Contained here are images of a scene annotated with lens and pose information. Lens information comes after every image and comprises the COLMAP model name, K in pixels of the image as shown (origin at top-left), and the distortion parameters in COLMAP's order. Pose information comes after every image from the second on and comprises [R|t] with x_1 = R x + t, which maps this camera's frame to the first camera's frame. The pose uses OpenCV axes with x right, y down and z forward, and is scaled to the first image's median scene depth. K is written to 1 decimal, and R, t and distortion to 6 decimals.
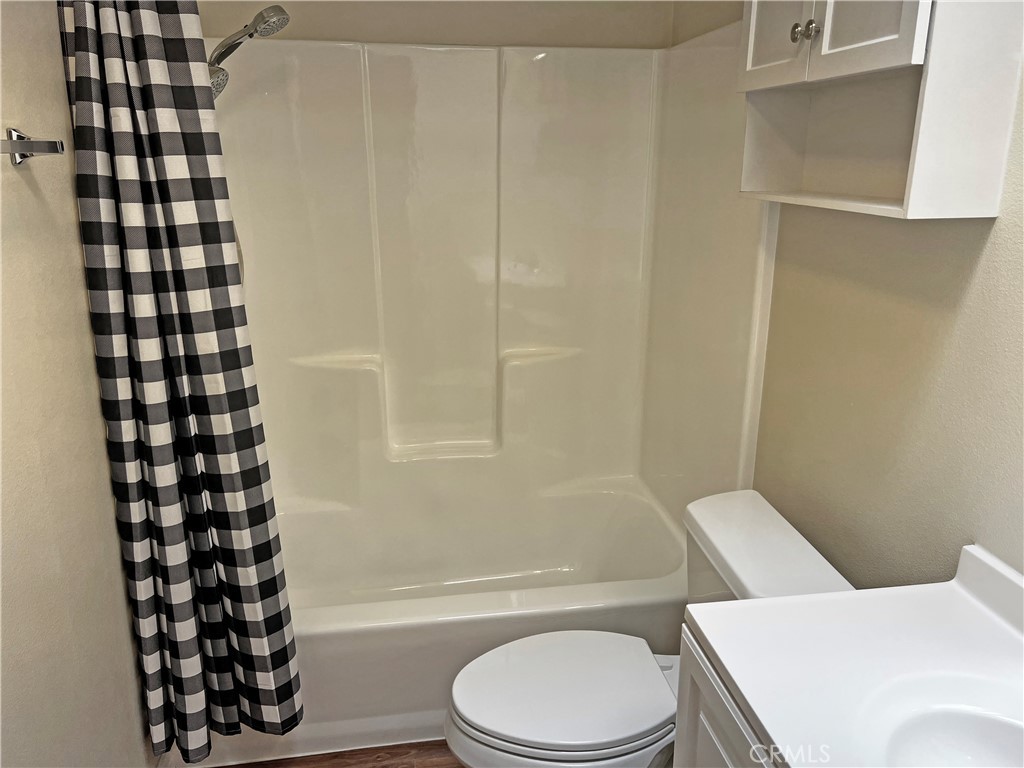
lens RADIAL K [[765.4, 0, 508.4], [0, 765.4, 380.2], [0, 0, 1]] dist [0.074172, -0.083341]
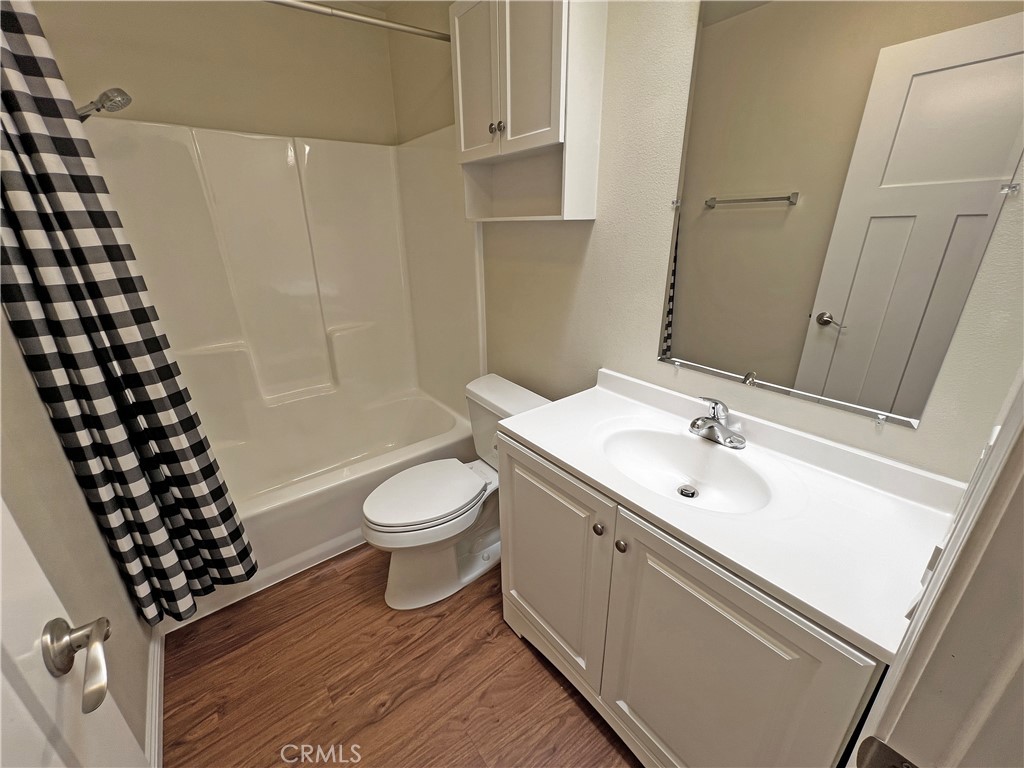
lens RADIAL K [[411.9, 0, 507.3], [0, 411.9, 381.0], [0, 0, 1]] dist [-0.001386, 0.000695]
pose [[0.875907, -0.186677, 0.444902, -0.137440], [0.151546, 0.981896, 0.113637, 0.049822], [-0.458061, -0.032112, 0.888341, 0.035130]]
